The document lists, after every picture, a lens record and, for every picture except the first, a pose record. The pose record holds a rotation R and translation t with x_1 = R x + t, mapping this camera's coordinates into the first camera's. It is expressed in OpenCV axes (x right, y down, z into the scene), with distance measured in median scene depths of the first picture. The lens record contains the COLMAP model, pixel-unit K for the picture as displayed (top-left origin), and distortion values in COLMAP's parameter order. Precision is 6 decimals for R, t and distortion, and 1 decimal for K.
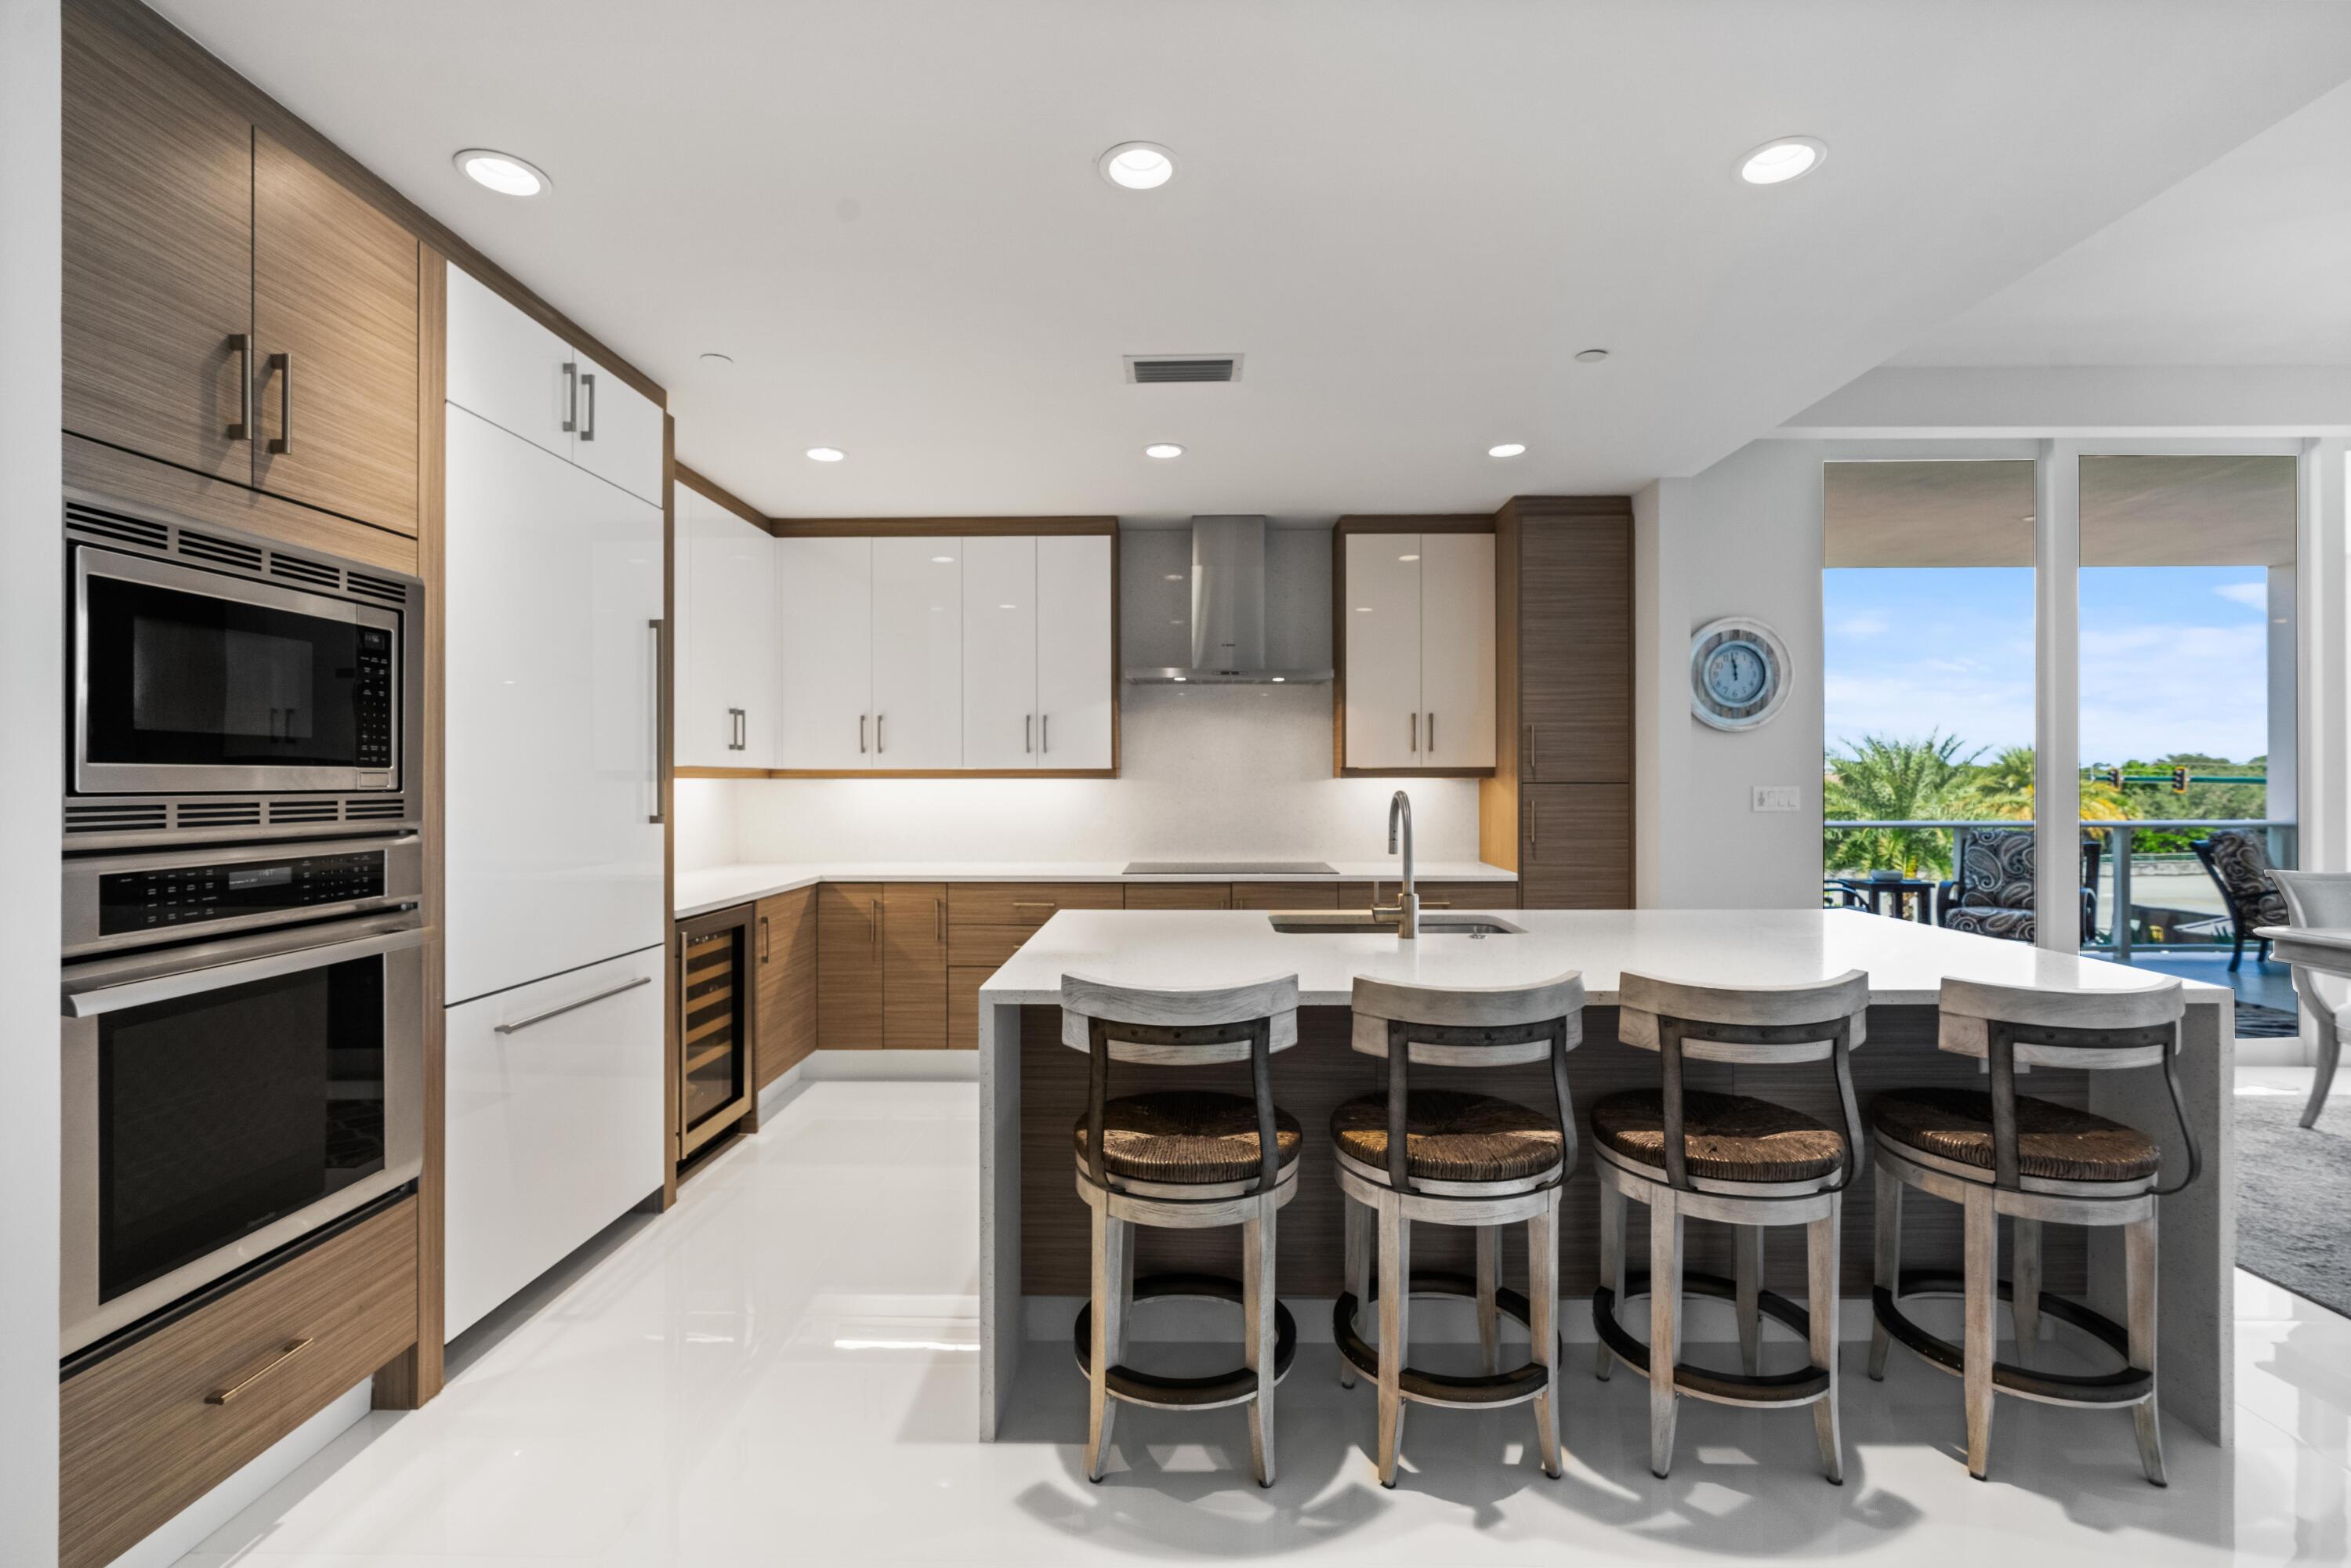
lens RADIAL K [[1047.5, 0, 1181.3], [0, 1047.5, 776.5], [0, 0, 1]] dist [-0.015837, 0.007767]
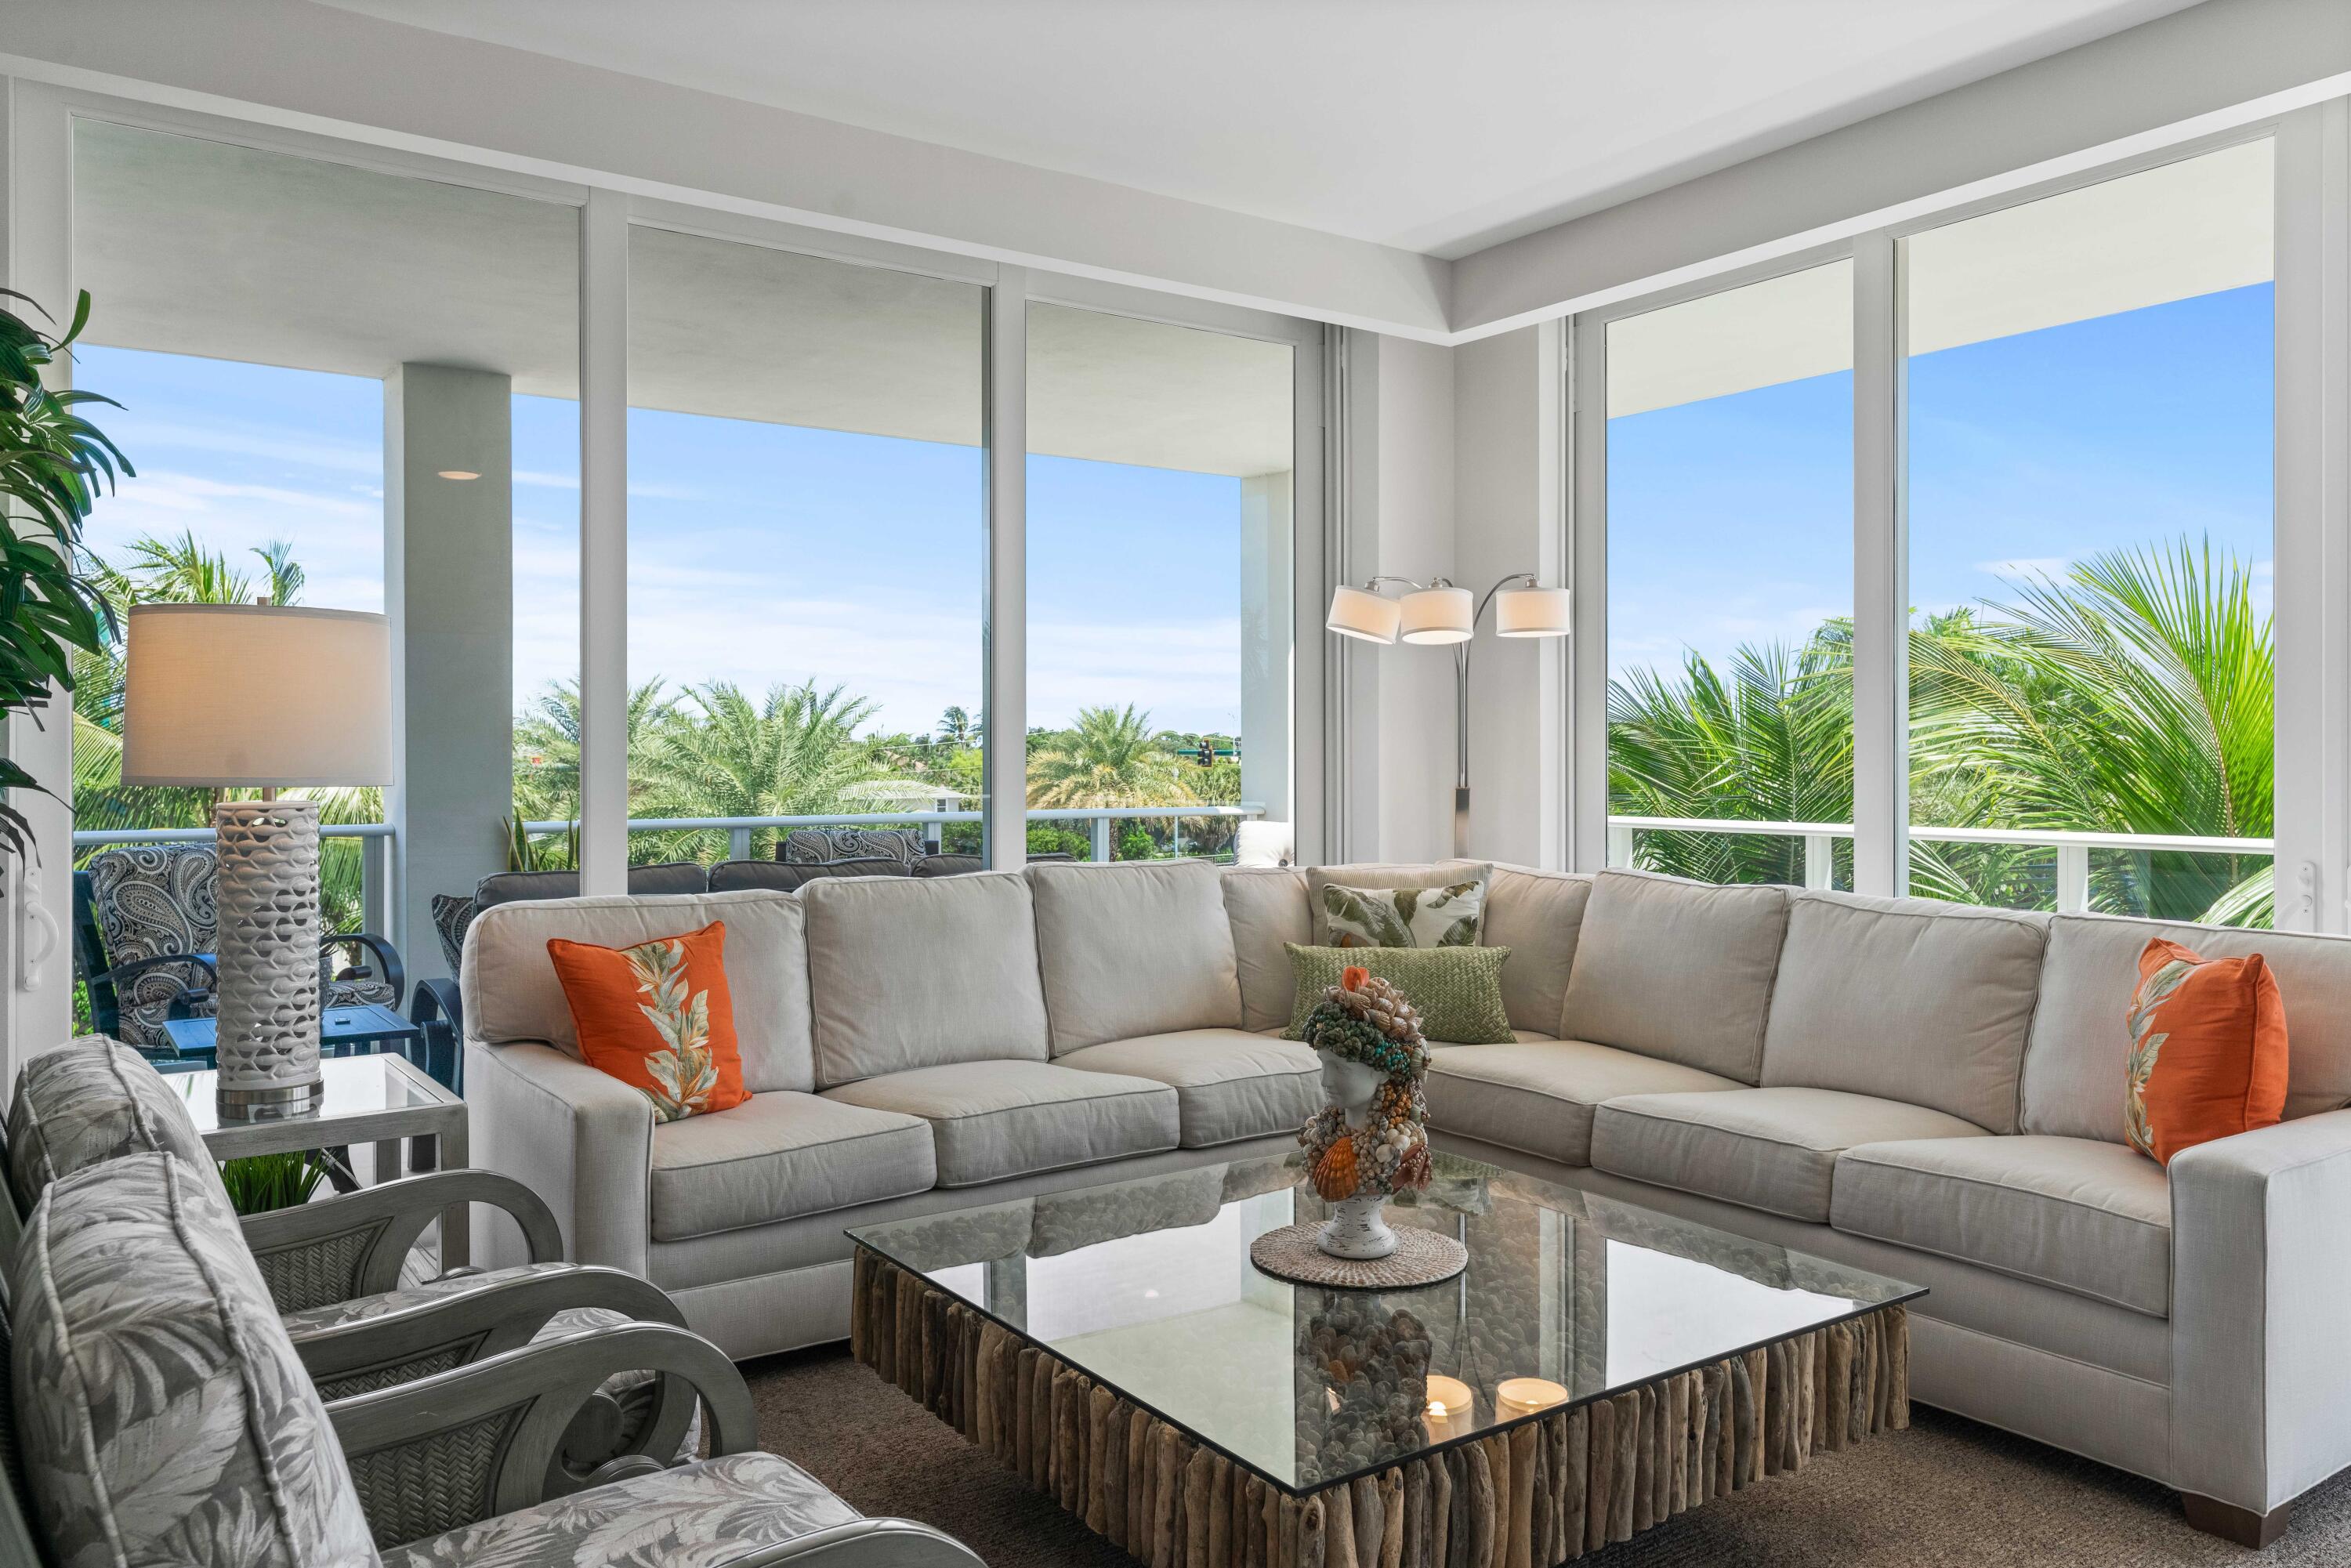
lens RADIAL K [[1689.3, 0, 1180.1], [0, 1689.3, 749.8], [0, 0, 1]] dist [0.004215, 0.001461]
pose [[0.812151, 0.002148, 0.583443, 3.188201], [-0.002251, 0.999997, -0.000549, 0.003705], [-0.583443, -0.000868, 0.812154, -0.032988]]
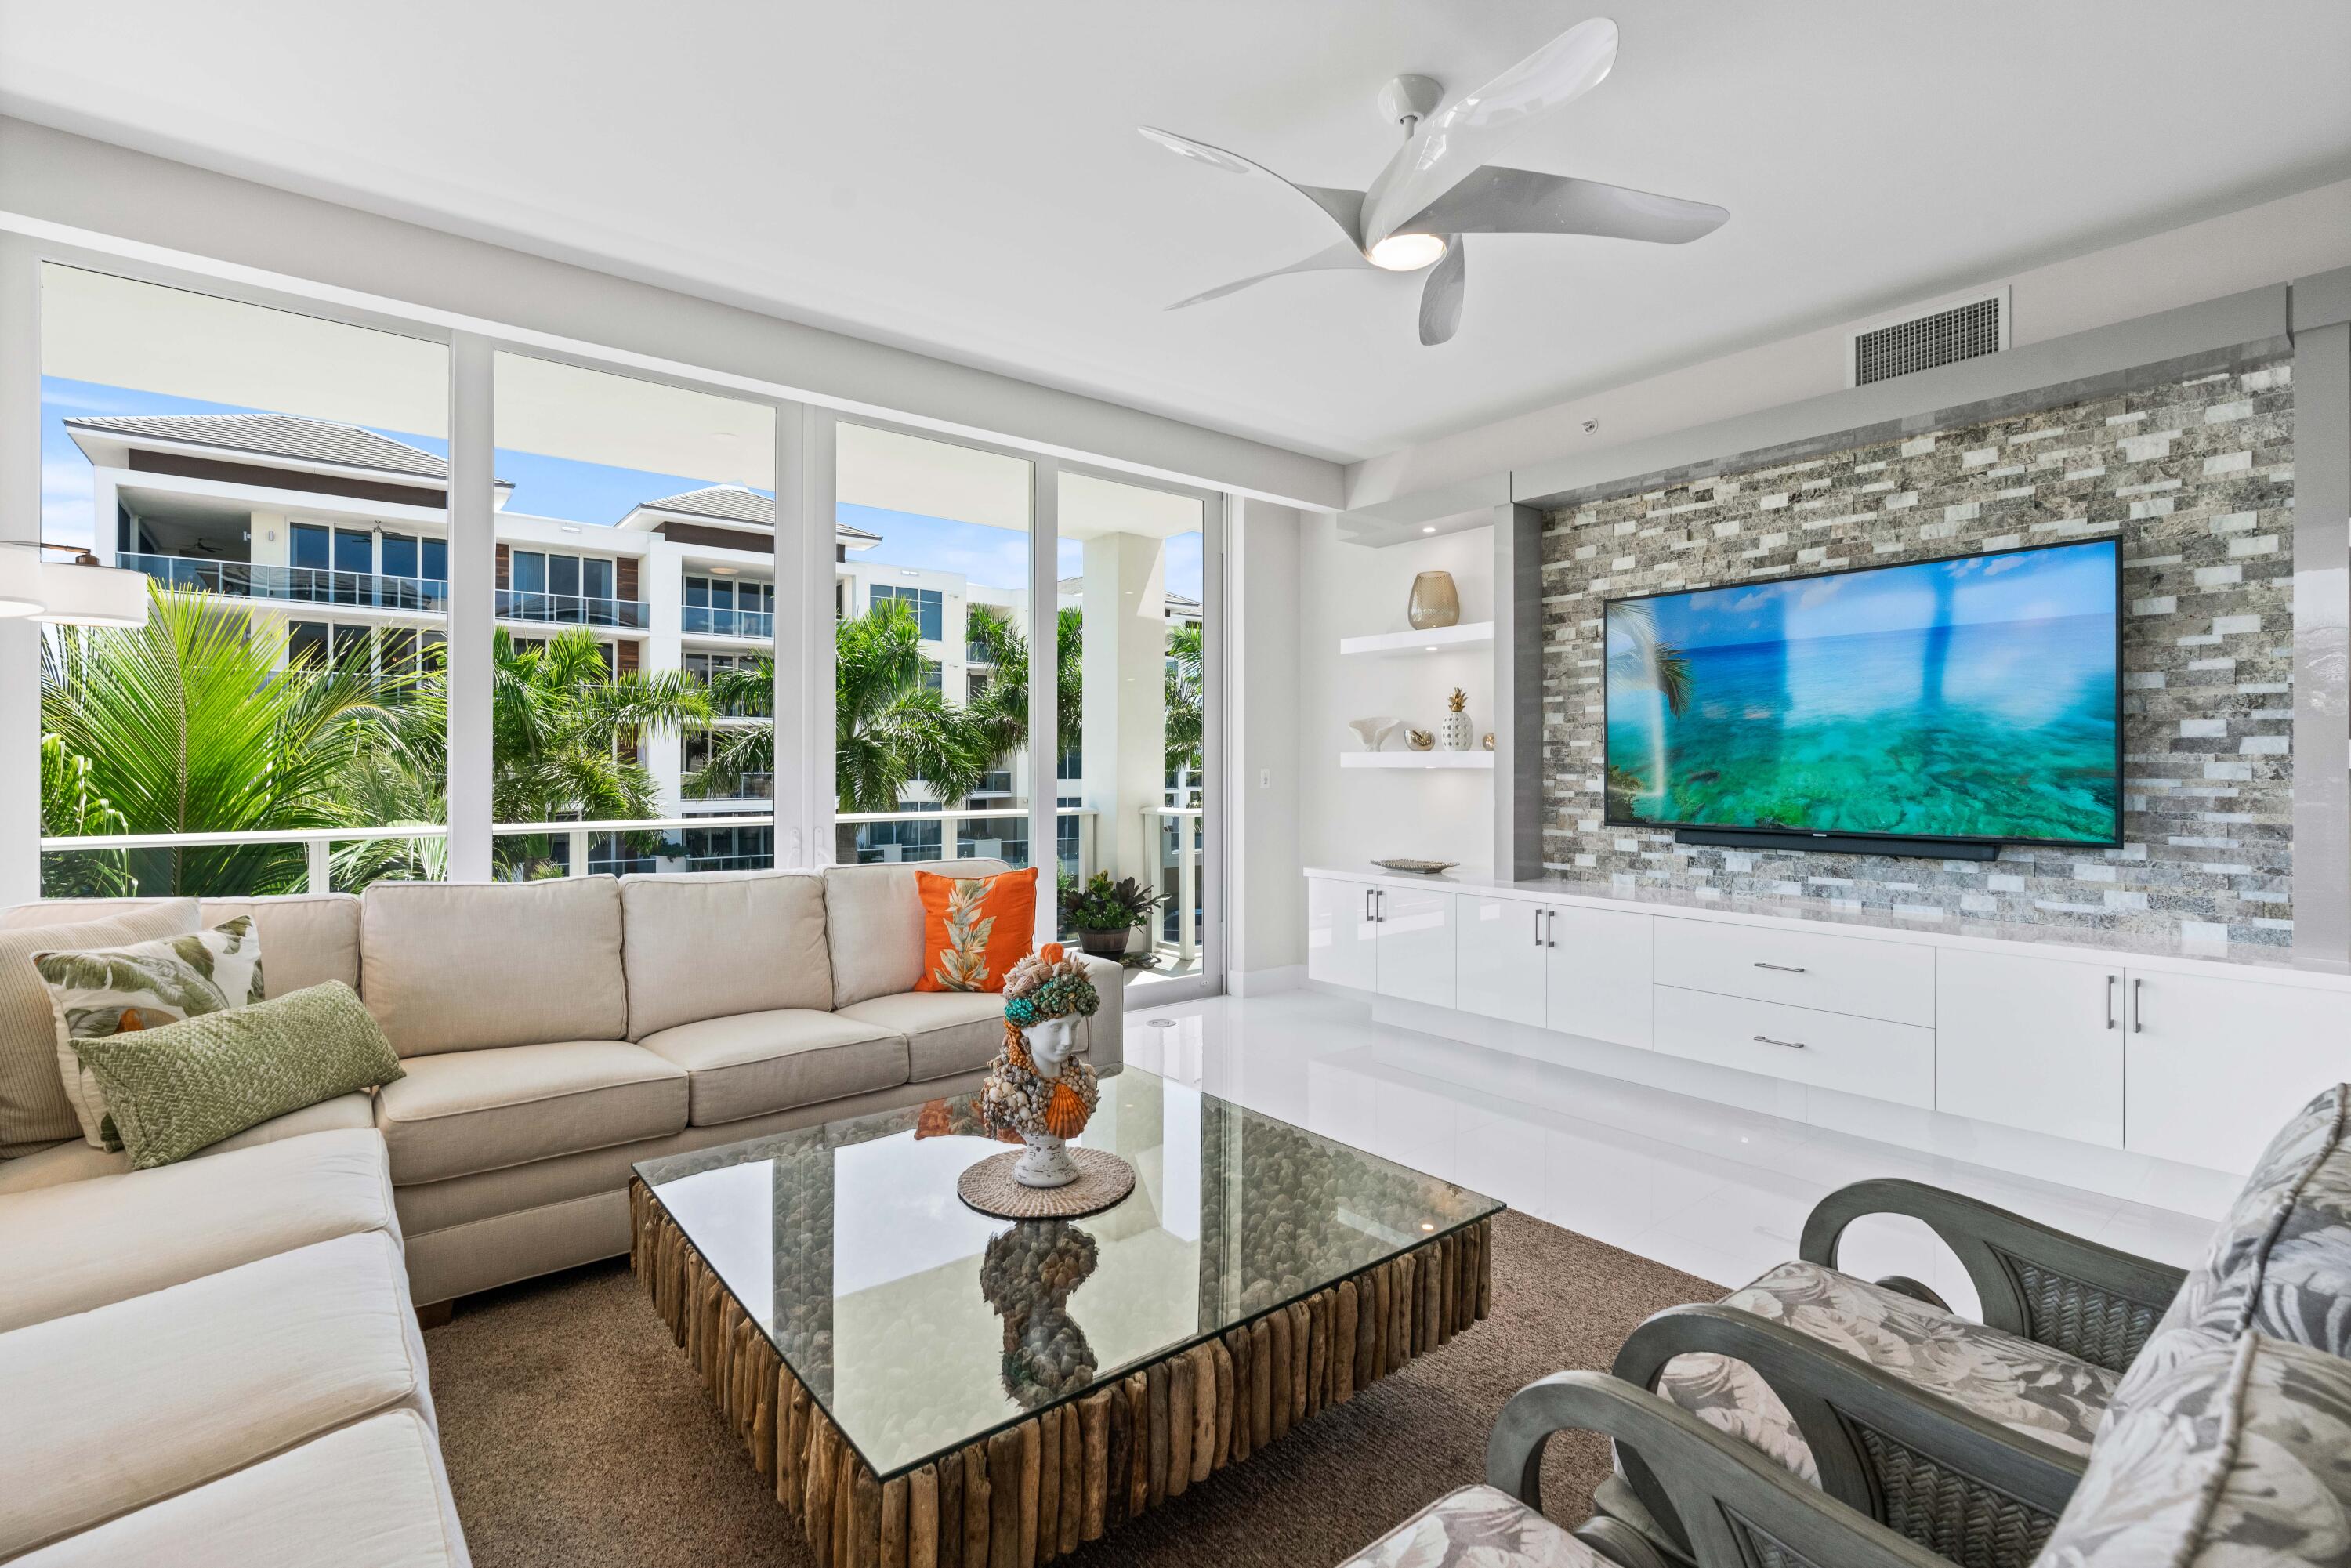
lens RADIAL K [[1073.5, 0, 1174.0], [0, 1073.5, 769.9], [0, 0, 1]] dist [-0.006013, 0.002049]
pose [[-0.636579, -0.001481, 0.771210, 3.206720], [-0.003012, 0.999995, -0.000565, 0.007529], [-0.771205, -0.002683, -0.636581, 1.483795]]
